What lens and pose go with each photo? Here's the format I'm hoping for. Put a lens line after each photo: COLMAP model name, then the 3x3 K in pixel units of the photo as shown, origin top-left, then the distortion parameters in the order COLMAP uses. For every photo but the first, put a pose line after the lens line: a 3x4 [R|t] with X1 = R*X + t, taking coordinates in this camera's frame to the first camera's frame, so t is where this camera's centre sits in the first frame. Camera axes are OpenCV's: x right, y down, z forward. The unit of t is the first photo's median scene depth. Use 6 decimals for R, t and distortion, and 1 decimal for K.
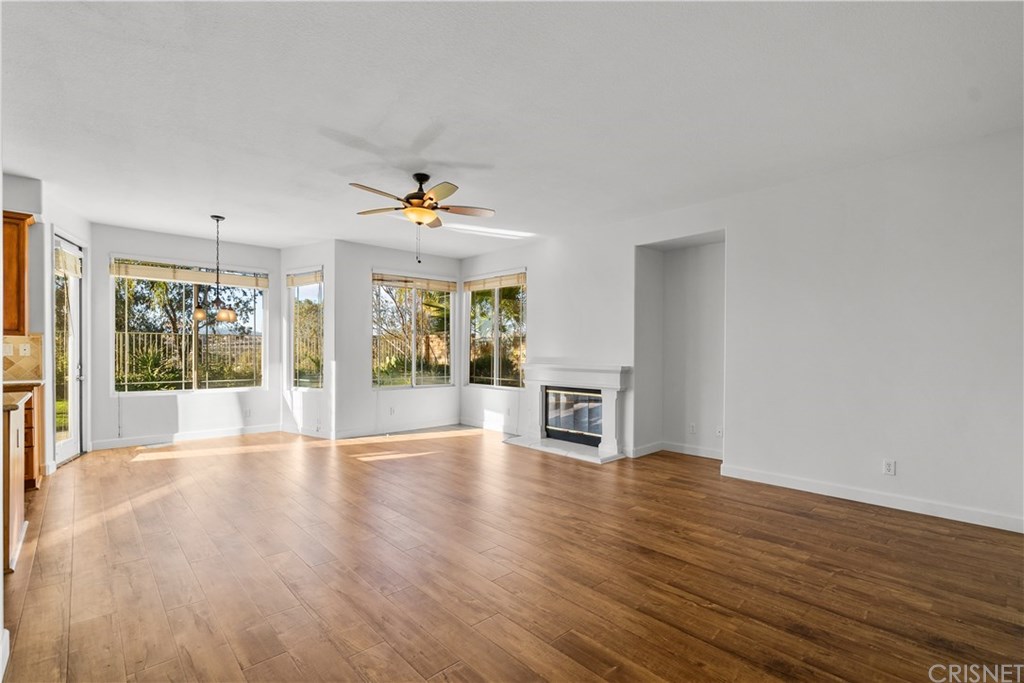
lens RADIAL K [[473.1, 0, 518.1], [0, 473.1, 348.1], [0, 0, 1]] dist [-0.000046, 0.000314]
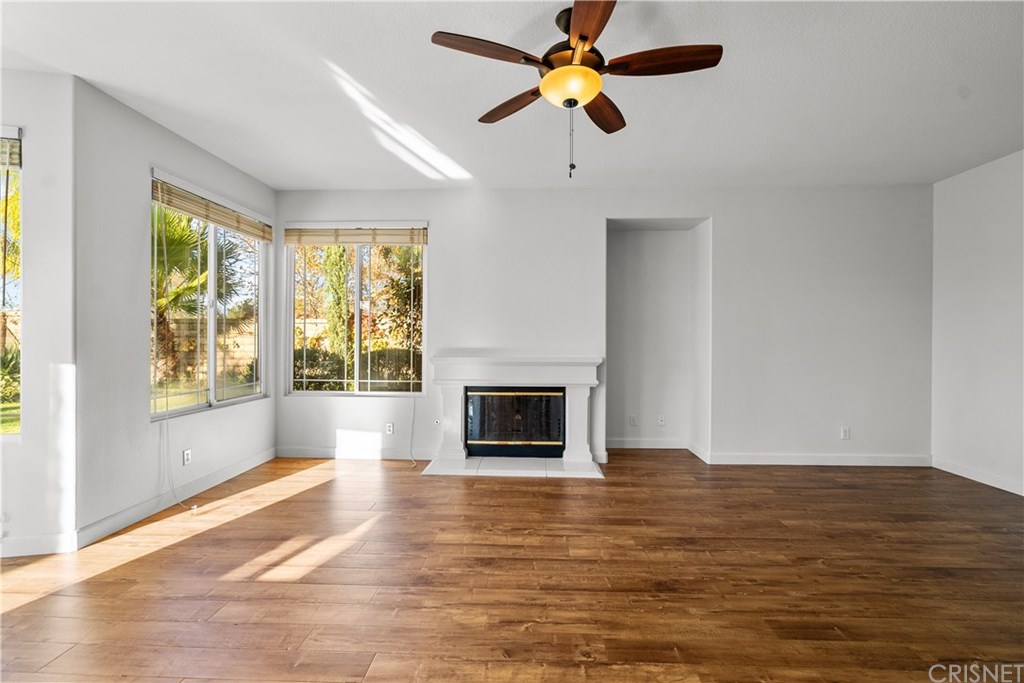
lens RADIAL K [[470.2, 0, 512.0], [0, 470.2, 341.5], [0, 0, 1]] dist [-0.001646, -0.000217]
pose [[0.712043, -0.007389, 0.702097, -0.415181], [-0.003863, 0.999888, 0.014440, -0.002005], [-0.702125, -0.012994, 0.711935, 0.437109]]
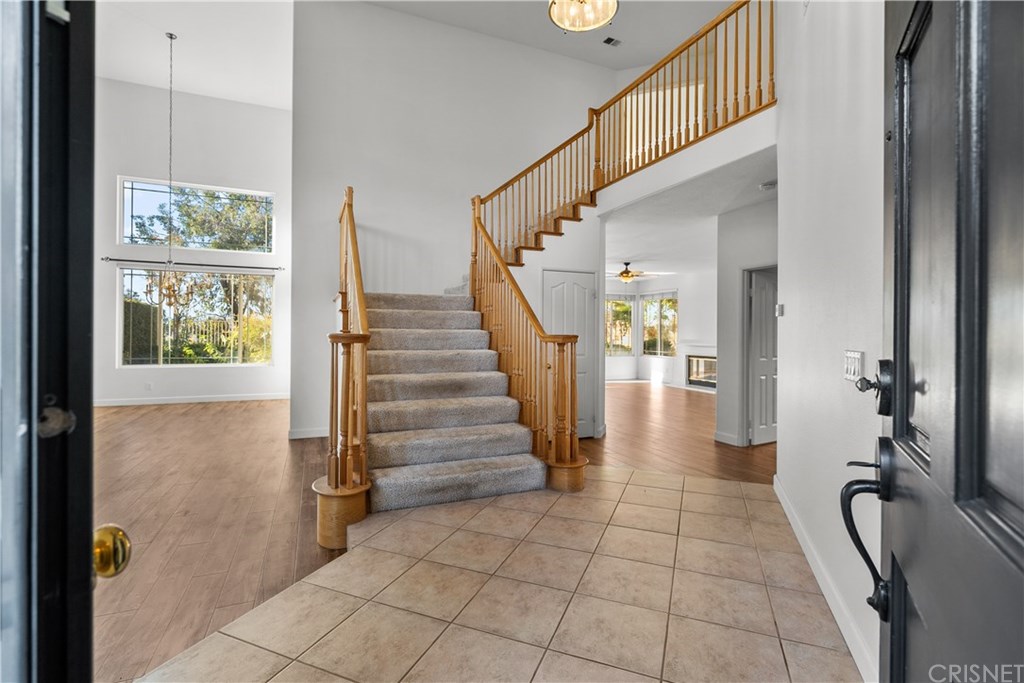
lens RADIAL K [[466.4, 0, 510.4], [0, 466.4, 331.1], [0, 0, 1]] dist [0.000378, 0.000071]
pose [[0.938816, -0.001948, -0.344412, 0.033579], [0.002825, 0.999994, 0.002043, -0.017489], [0.344406, -0.002891, 0.938816, -0.902759]]
